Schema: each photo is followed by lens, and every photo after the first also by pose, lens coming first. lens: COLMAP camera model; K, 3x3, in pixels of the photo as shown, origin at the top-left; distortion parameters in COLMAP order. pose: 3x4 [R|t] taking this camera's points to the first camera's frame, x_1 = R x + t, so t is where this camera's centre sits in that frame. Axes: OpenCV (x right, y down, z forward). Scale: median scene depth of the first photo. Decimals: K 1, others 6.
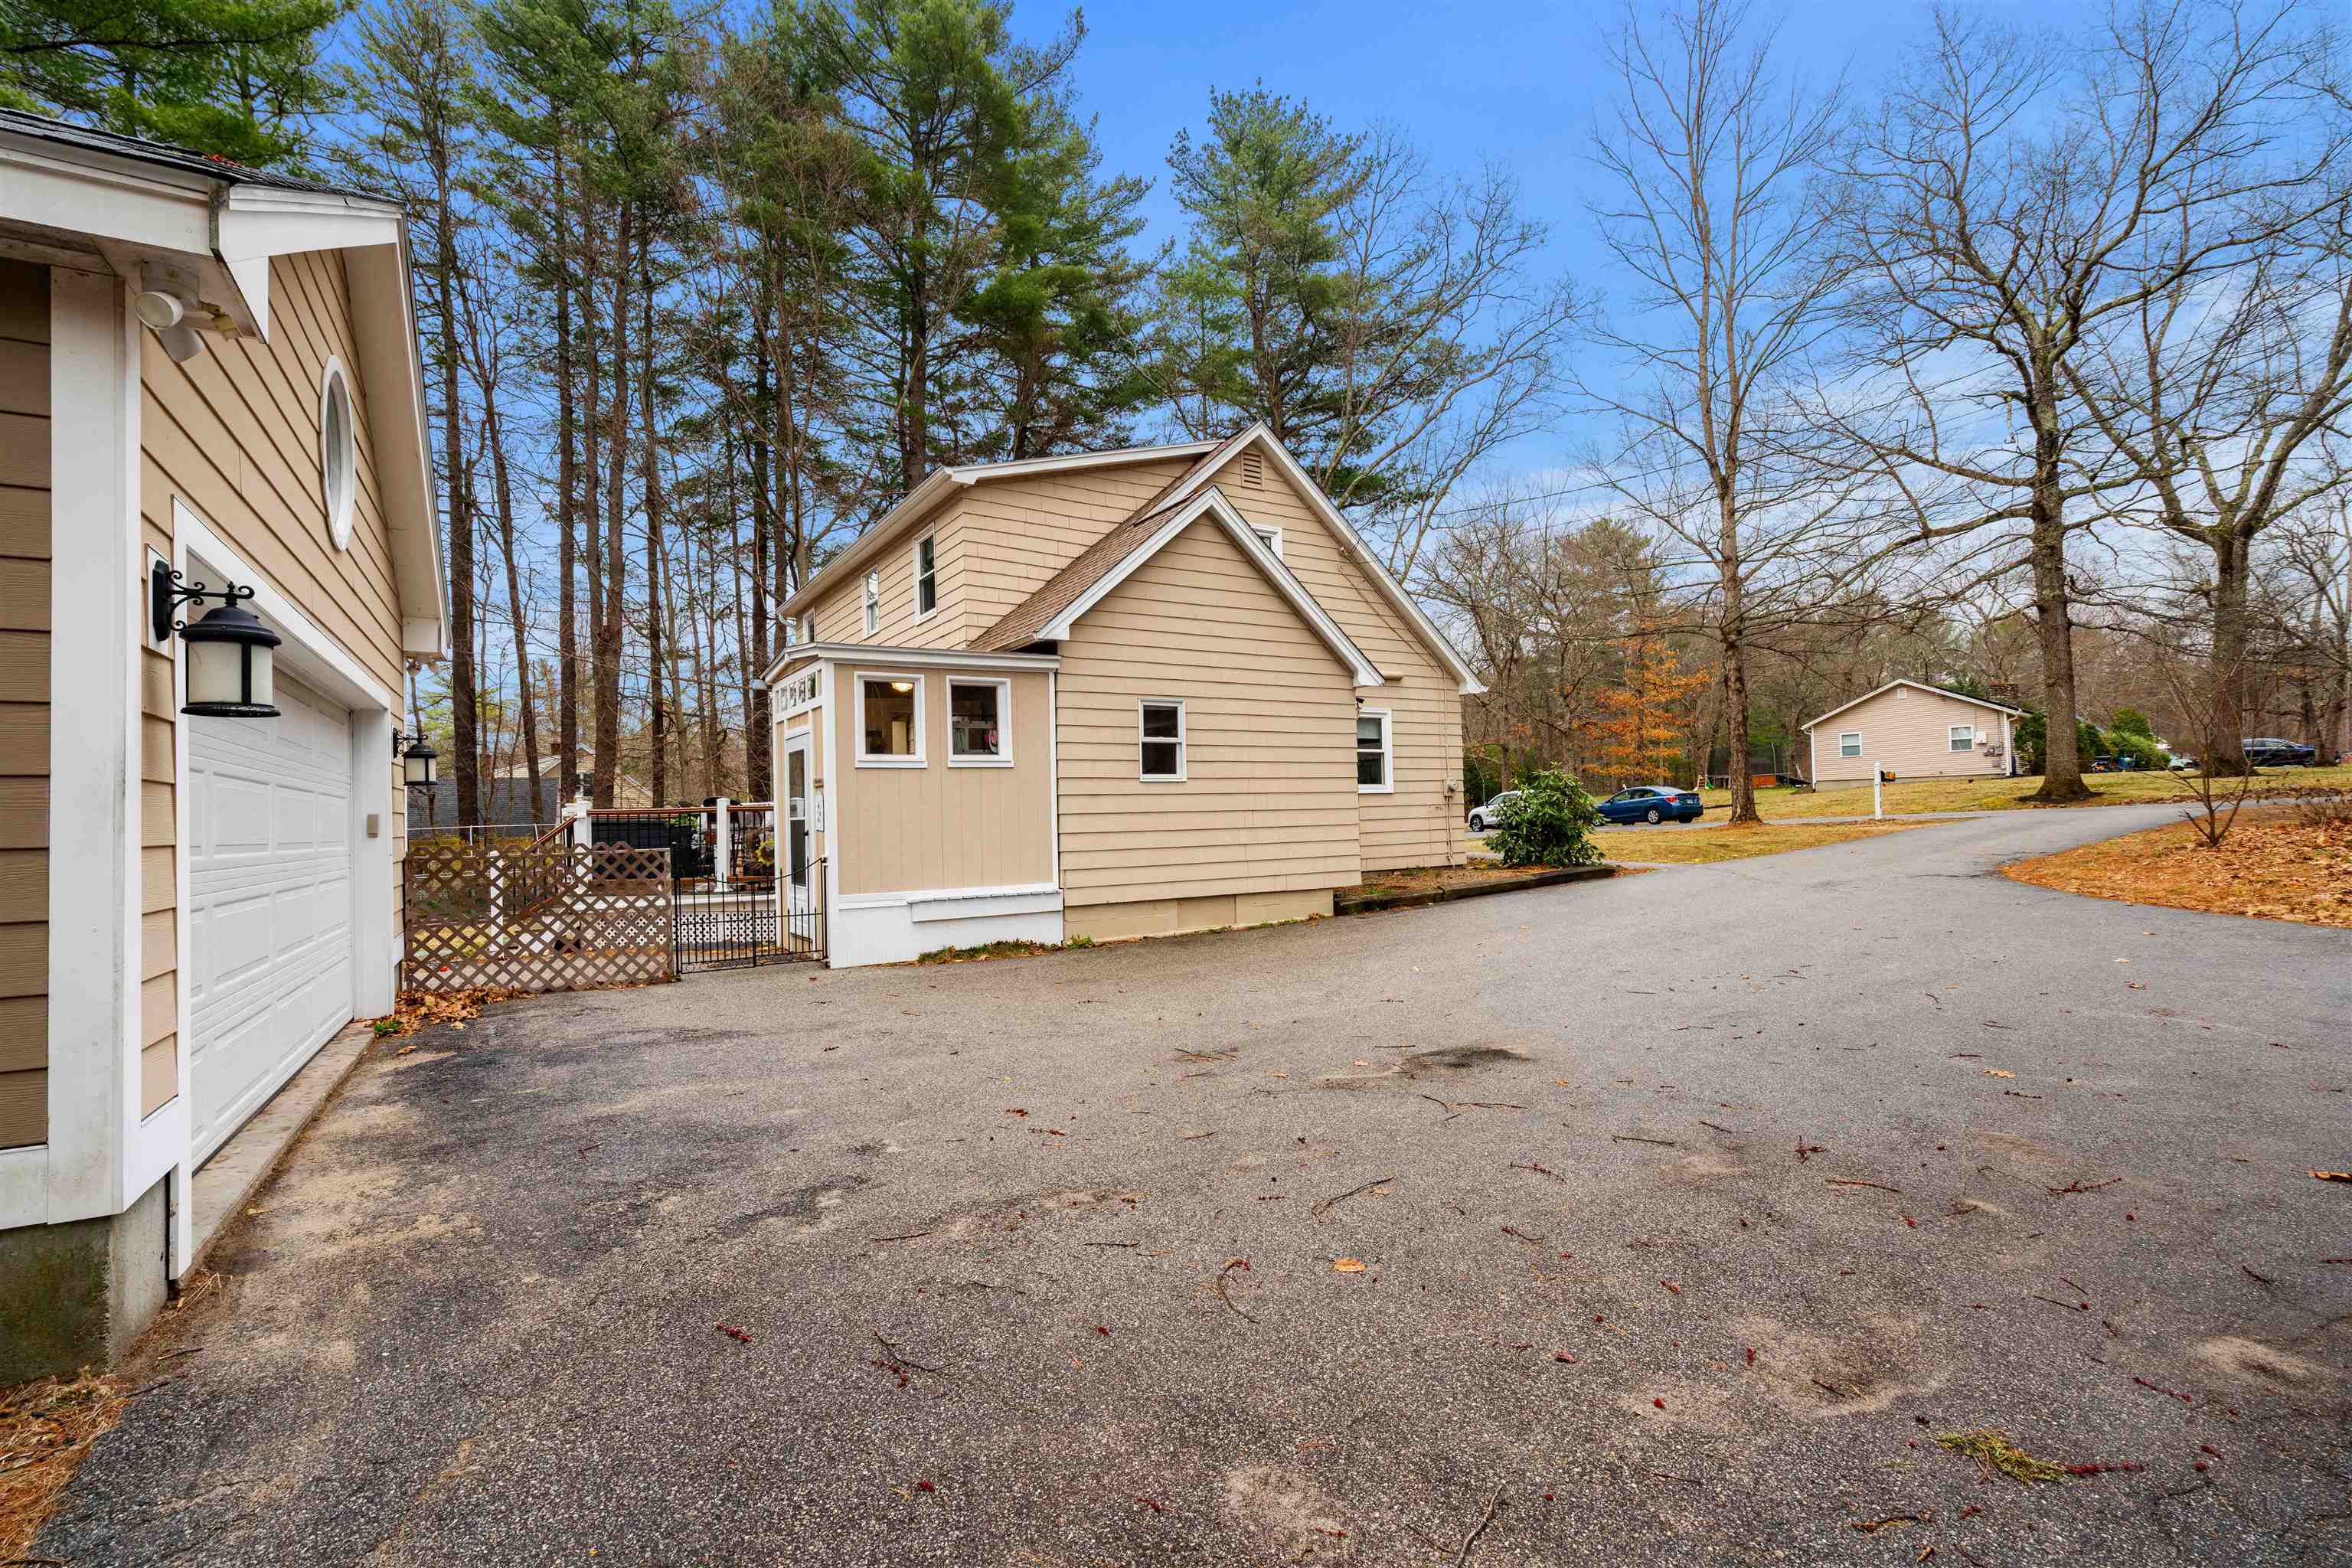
lens RADIAL K [[1041.6, 0, 1176.0], [0, 1041.6, 784.0], [0, 0, 1]] dist [0.002175, 0.000235]
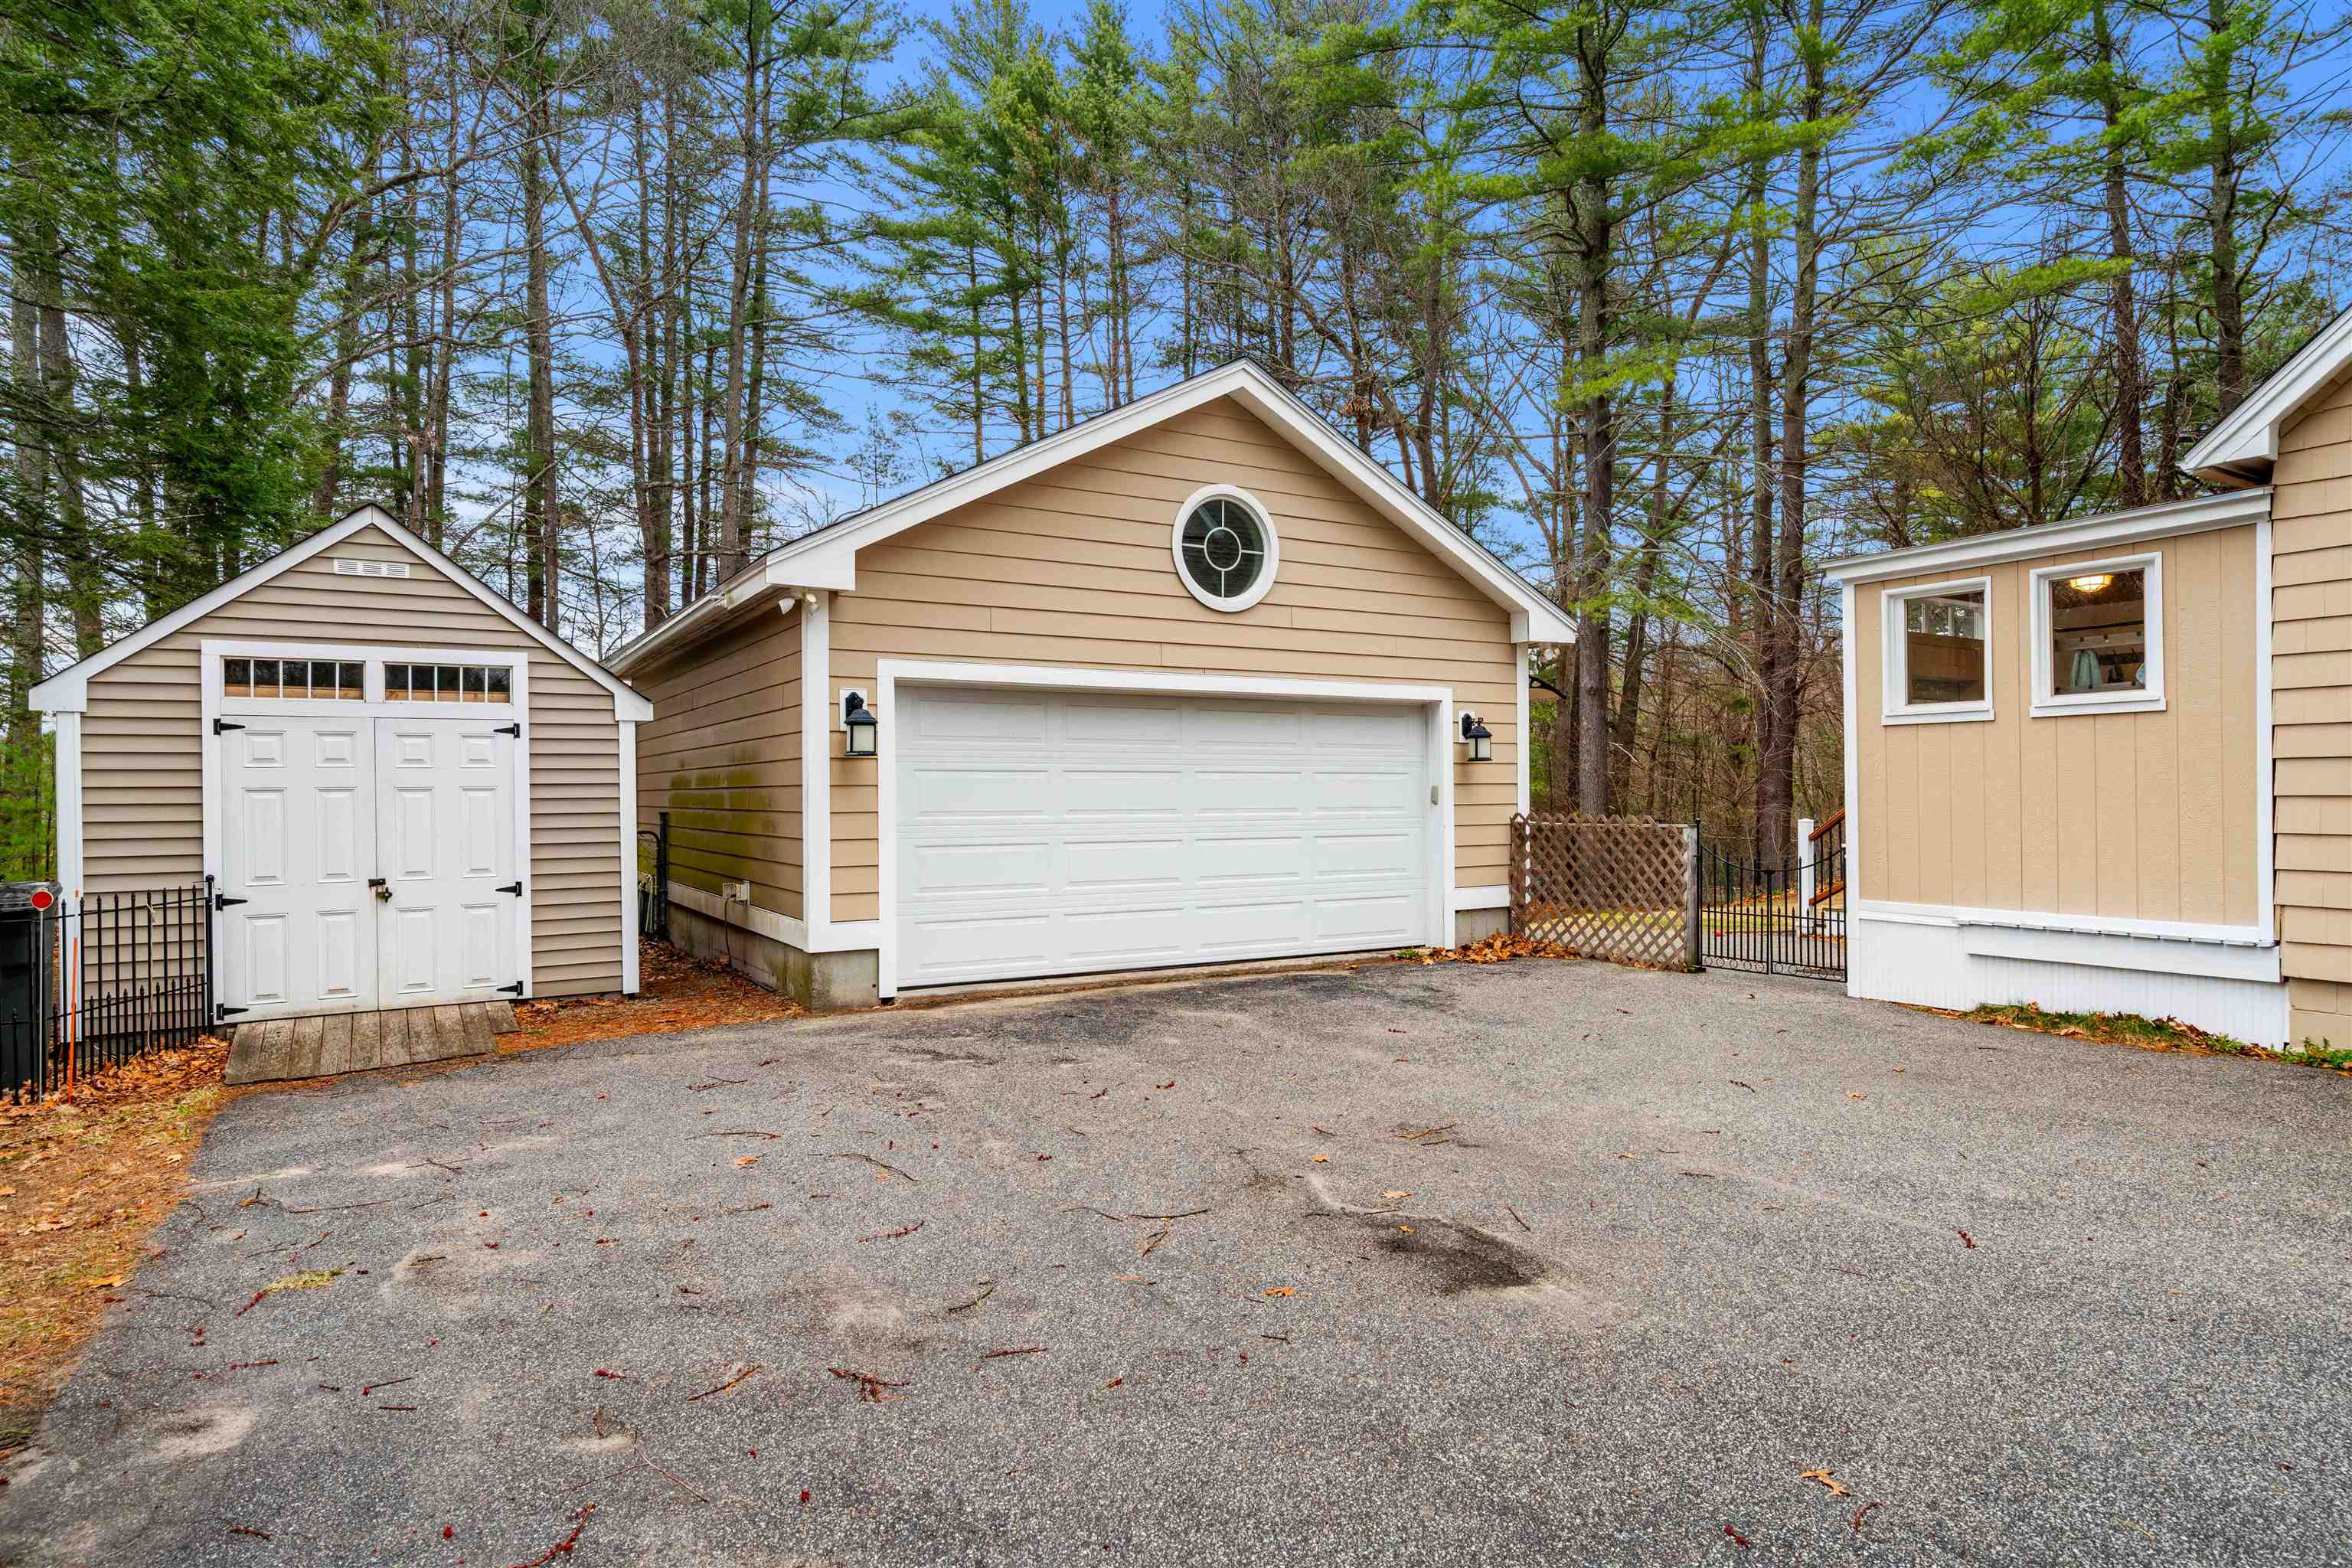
lens RADIAL K [[1305.0, 0, 1176.0], [0, 1305.0, 784.0], [0, 0, 1]] dist [0.002884, 0.000319]
pose [[-0.003190, 0.016720, -0.999855, 1.420900], [0.036561, 0.999194, 0.016592, -0.019725], [0.999326, -0.036503, -0.003799, 1.227690]]
